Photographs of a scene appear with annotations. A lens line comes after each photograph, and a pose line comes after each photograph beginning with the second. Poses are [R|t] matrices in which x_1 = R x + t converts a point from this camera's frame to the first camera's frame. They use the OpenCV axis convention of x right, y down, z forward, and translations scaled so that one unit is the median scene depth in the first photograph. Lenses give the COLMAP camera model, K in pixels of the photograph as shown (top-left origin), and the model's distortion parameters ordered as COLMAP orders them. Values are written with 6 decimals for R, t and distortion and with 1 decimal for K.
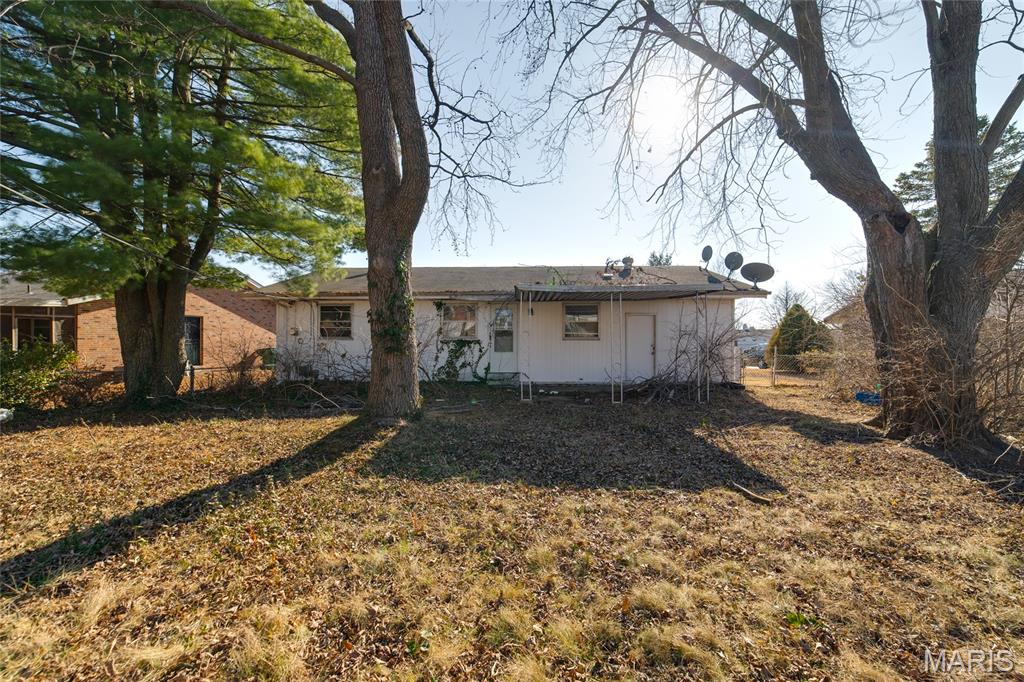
lens RADIAL K [[400.8, 0, 512.9], [0, 400.8, 336.4], [0, 0, 1]] dist [-0.019719, 0.006372]
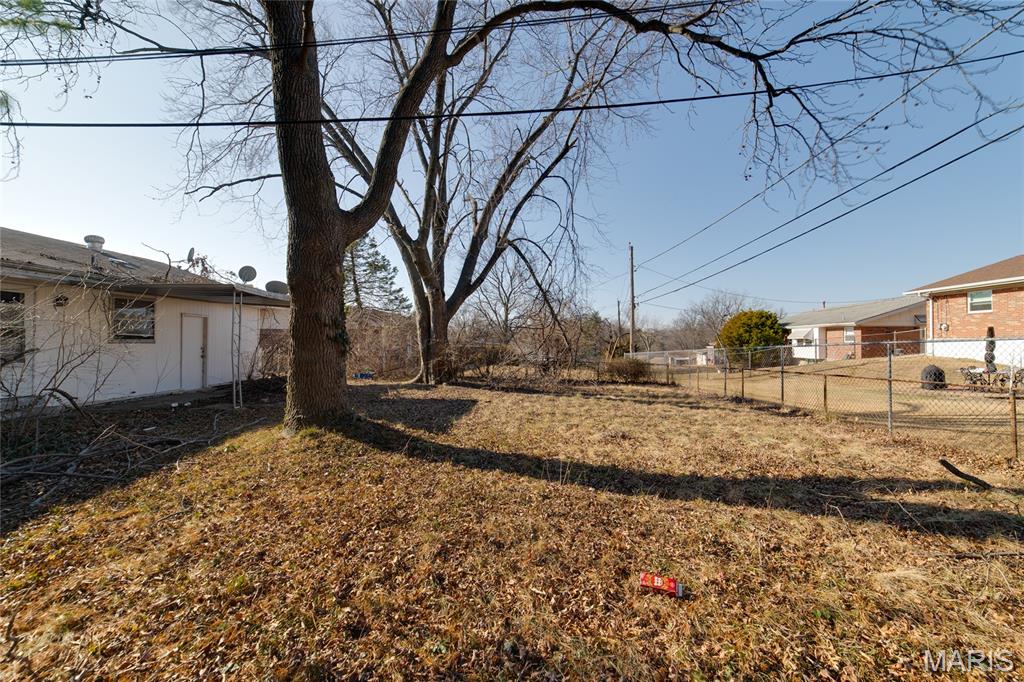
lens RADIAL K [[400.8, 0, 512.9], [0, 400.8, 336.4], [0, 0, 1]] dist [-0.019719, 0.006372]
pose [[-0.006352, 0.015652, 0.999857, -0.612264], [-0.002348, 0.999875, -0.015668, 0.007350], [-0.999977, -0.002447, -0.006314, 0.260690]]
